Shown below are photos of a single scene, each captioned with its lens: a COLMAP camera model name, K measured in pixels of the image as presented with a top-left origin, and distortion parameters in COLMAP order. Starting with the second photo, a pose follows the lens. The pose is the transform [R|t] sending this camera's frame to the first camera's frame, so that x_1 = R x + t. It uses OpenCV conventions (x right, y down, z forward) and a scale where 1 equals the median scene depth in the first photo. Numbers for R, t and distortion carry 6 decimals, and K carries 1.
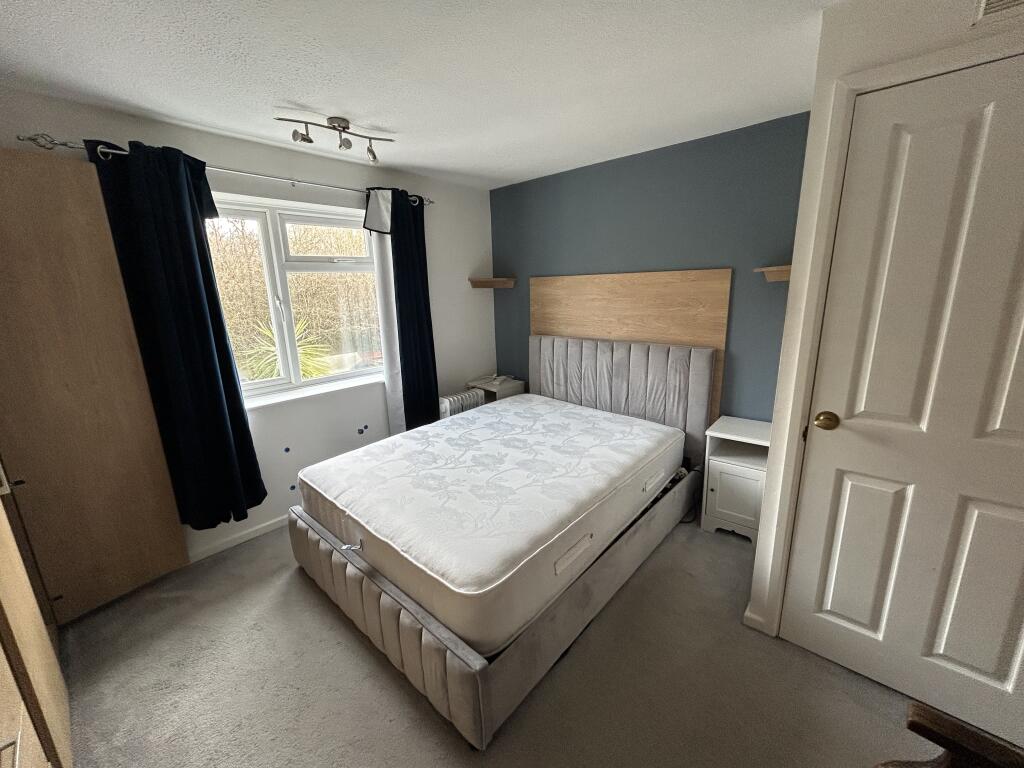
lens RADIAL K [[410.6, 0, 512.2], [0, 410.6, 382.7], [0, 0, 1]] dist [0.002559, -0.000402]
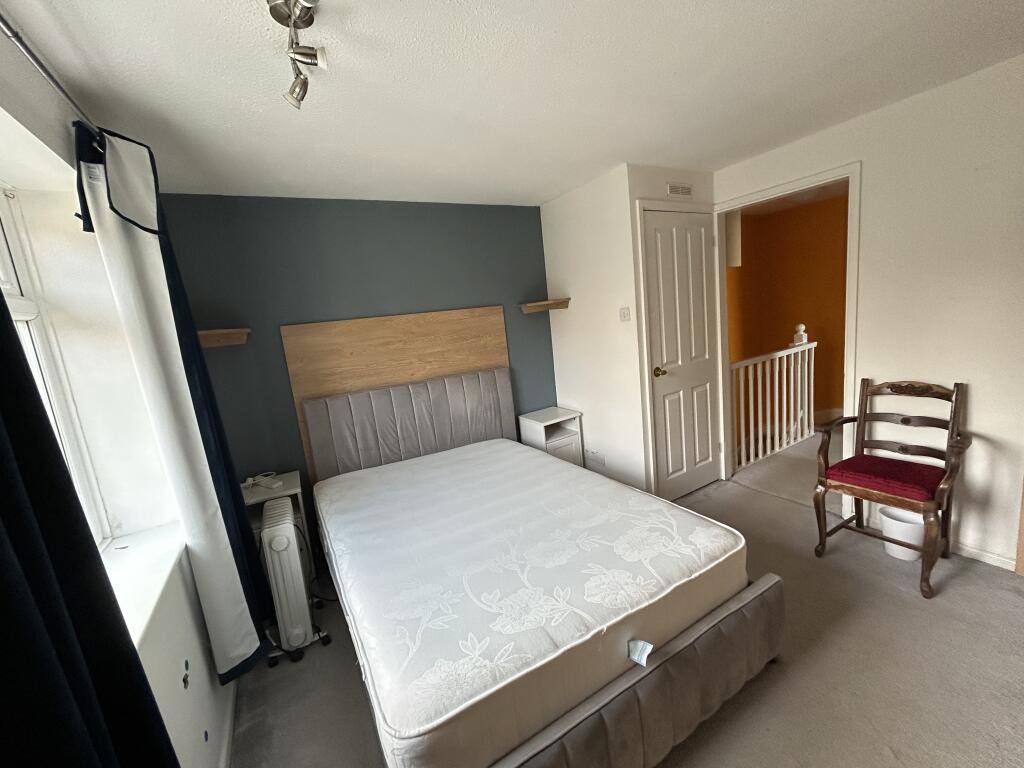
lens RADIAL K [[410.6, 0, 511.5], [0, 410.6, 383.0], [0, 0, 1]] dist [0.002559, -0.000402]
pose [[0.316515, -0.162814, 0.934511, -0.661580], [0.311305, 0.948427, 0.059801, -0.098462], [-0.896051, 0.271990, 0.350876, 0.516280]]
